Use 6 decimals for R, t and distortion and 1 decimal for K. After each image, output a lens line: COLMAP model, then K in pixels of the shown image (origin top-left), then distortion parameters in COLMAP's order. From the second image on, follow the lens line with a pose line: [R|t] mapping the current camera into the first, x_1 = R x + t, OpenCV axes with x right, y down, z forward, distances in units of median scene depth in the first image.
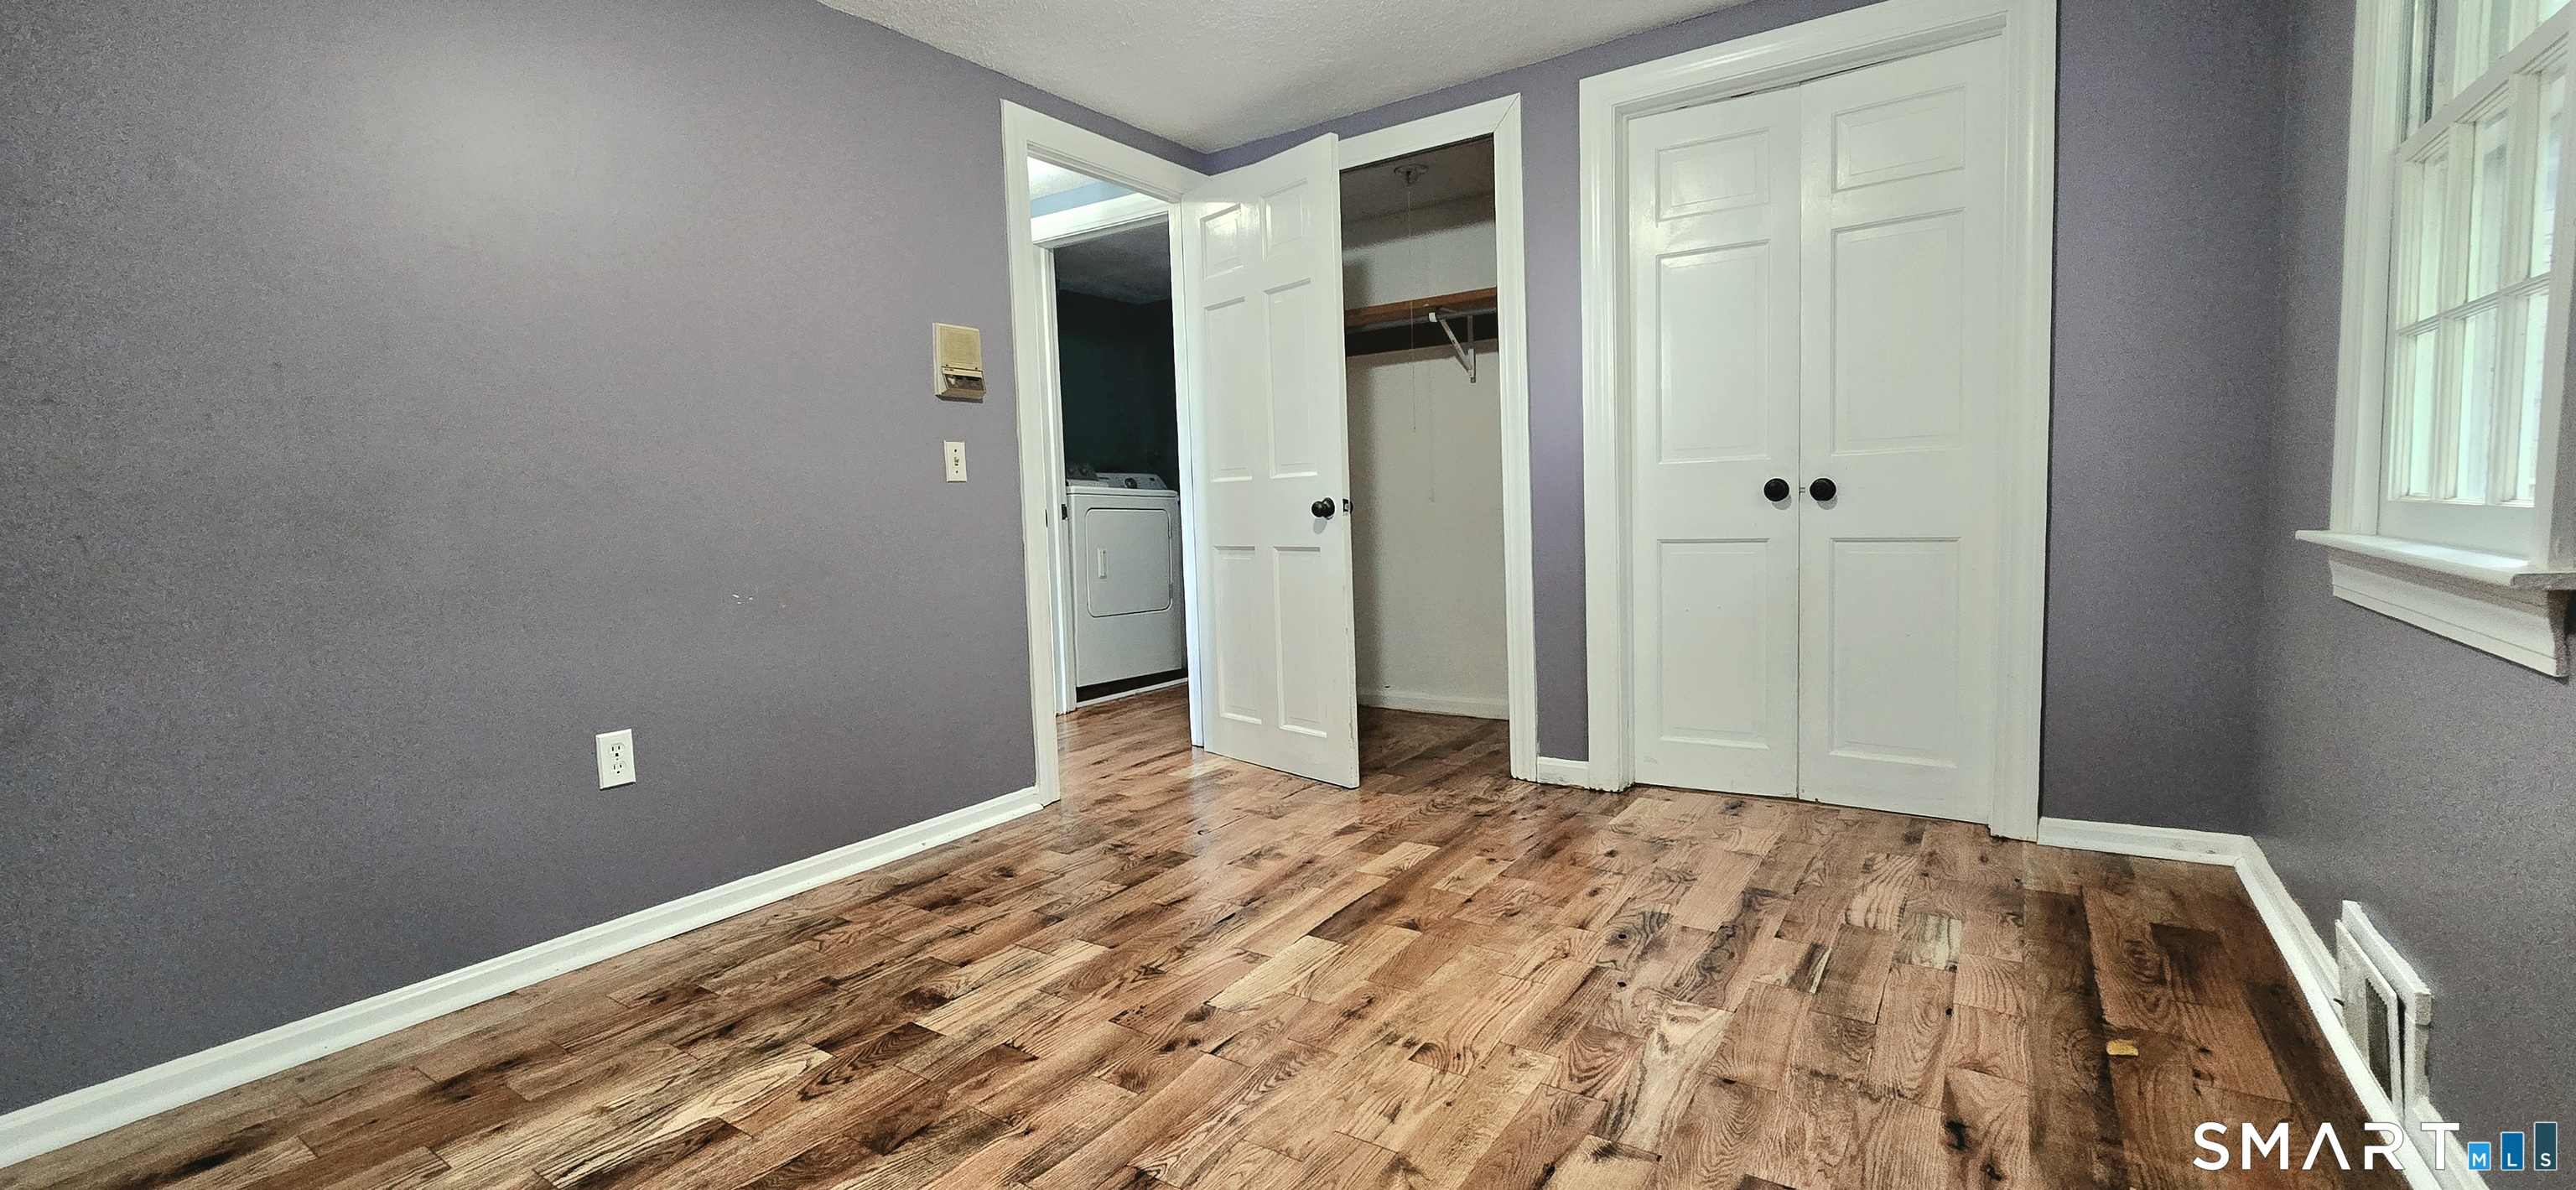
lens RADIAL K [[1058.4, 0, 1271.2], [0, 1058.4, 585.7], [0, 0, 1]] dist [-0.001931, -0.000518]
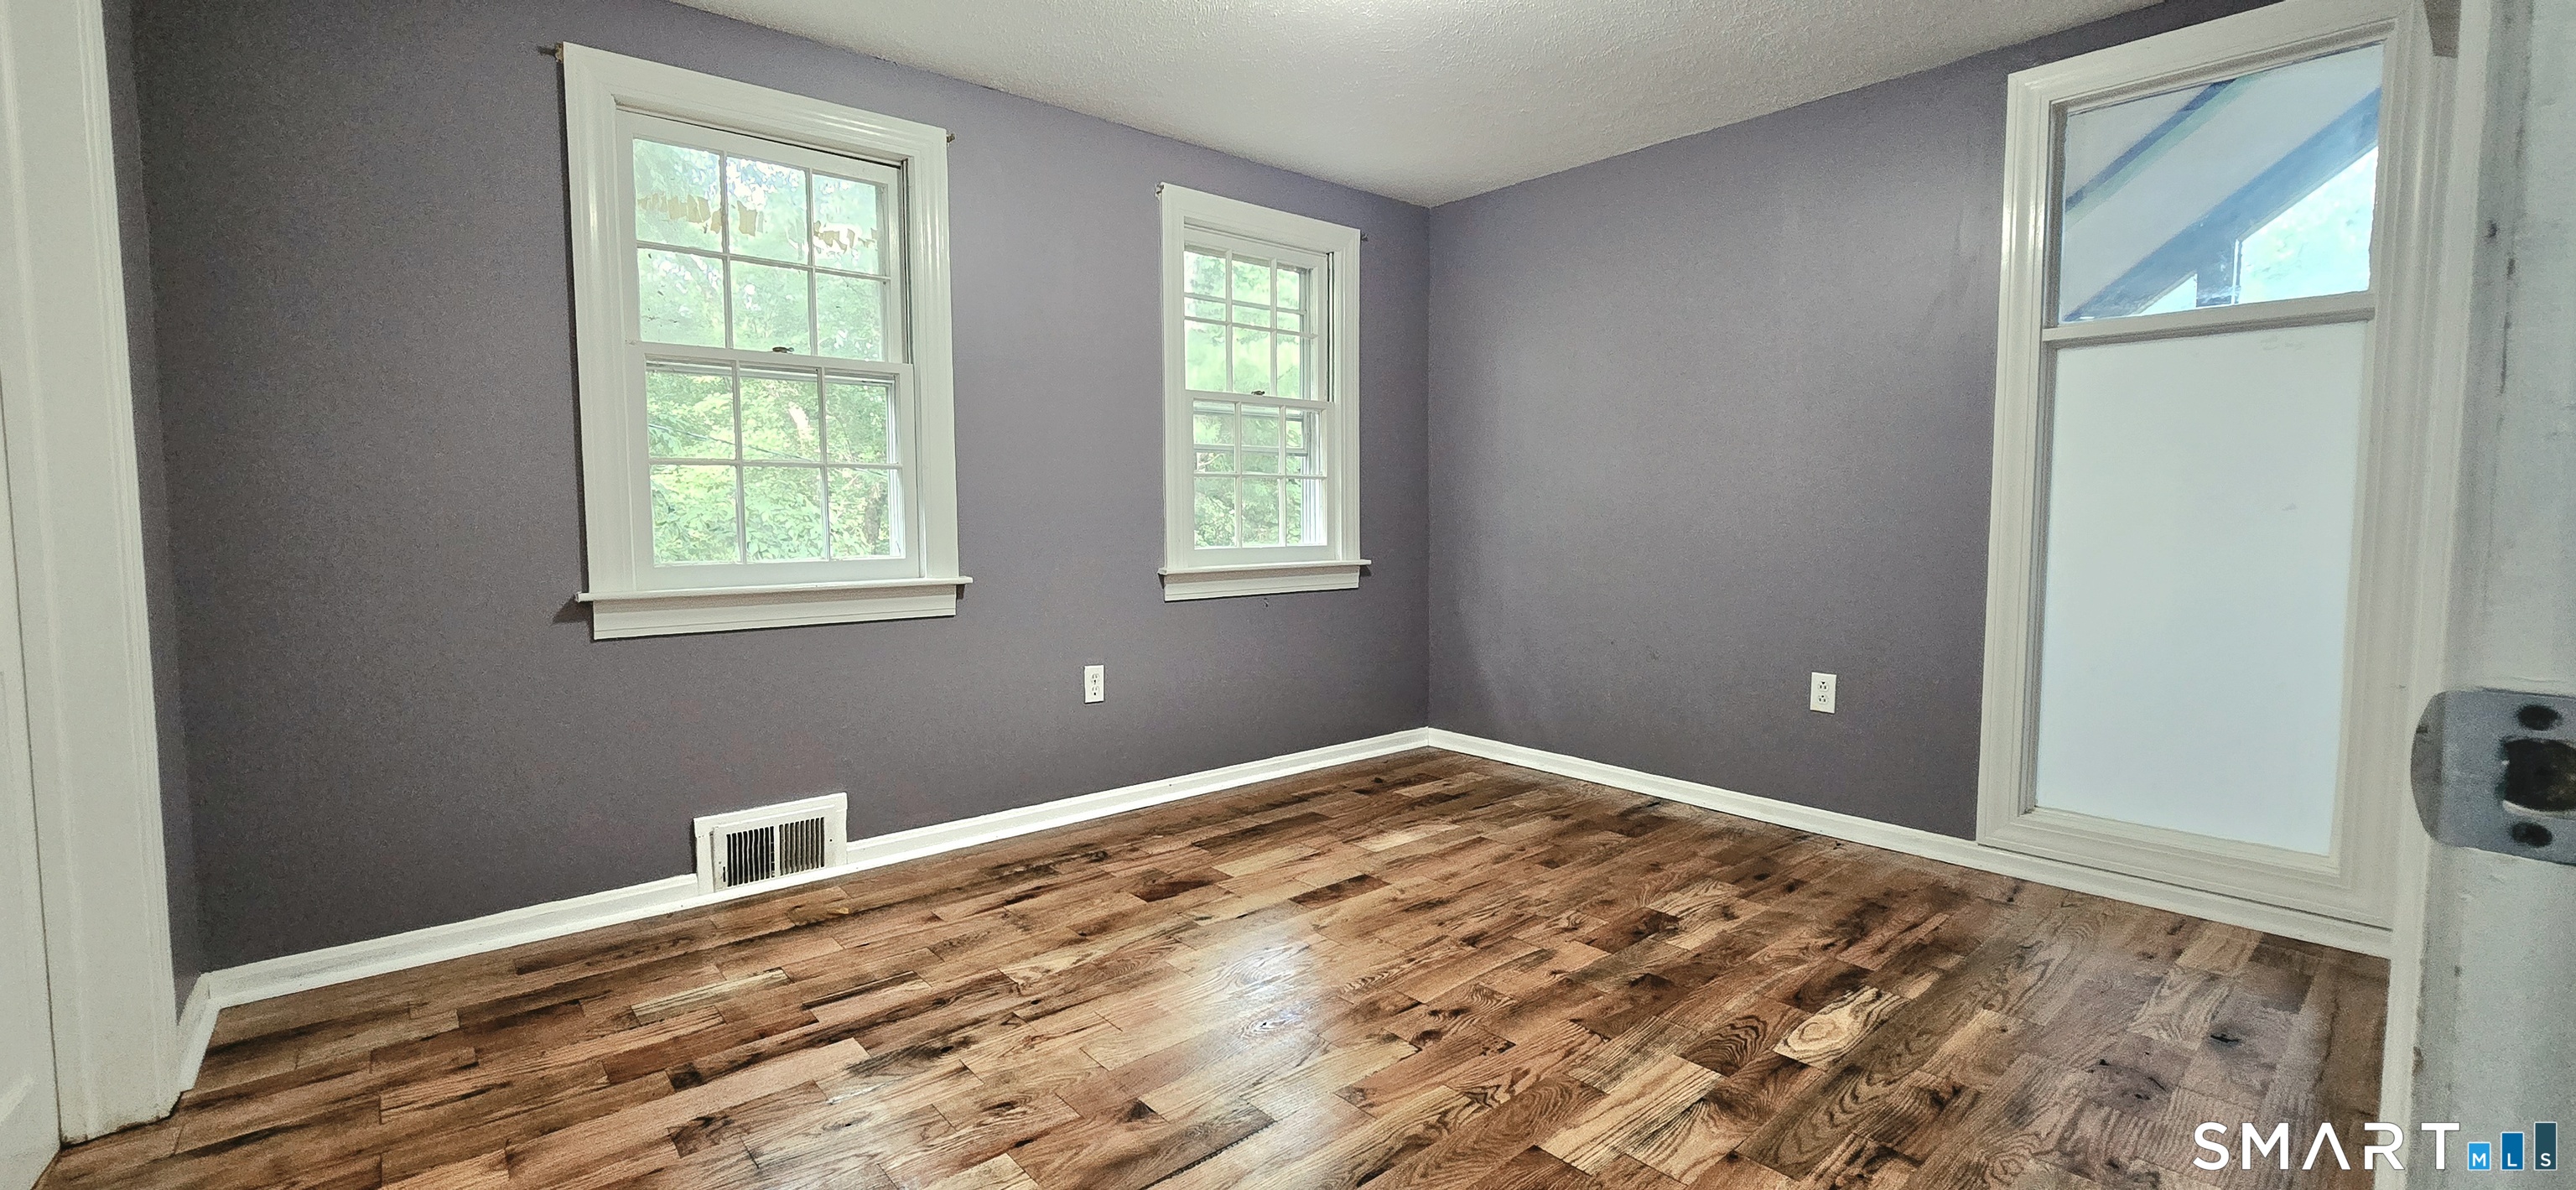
lens RADIAL K [[1058.4, 0, 1271.2], [0, 1058.4, 585.7], [0, 0, 1]] dist [-0.001931, -0.000518]
pose [[-0.964481, 0.019317, 0.263445, -0.203044], [0.057859, 0.988553, 0.139336, -0.190051], [-0.257738, 0.149629, -0.954559, 1.972998]]
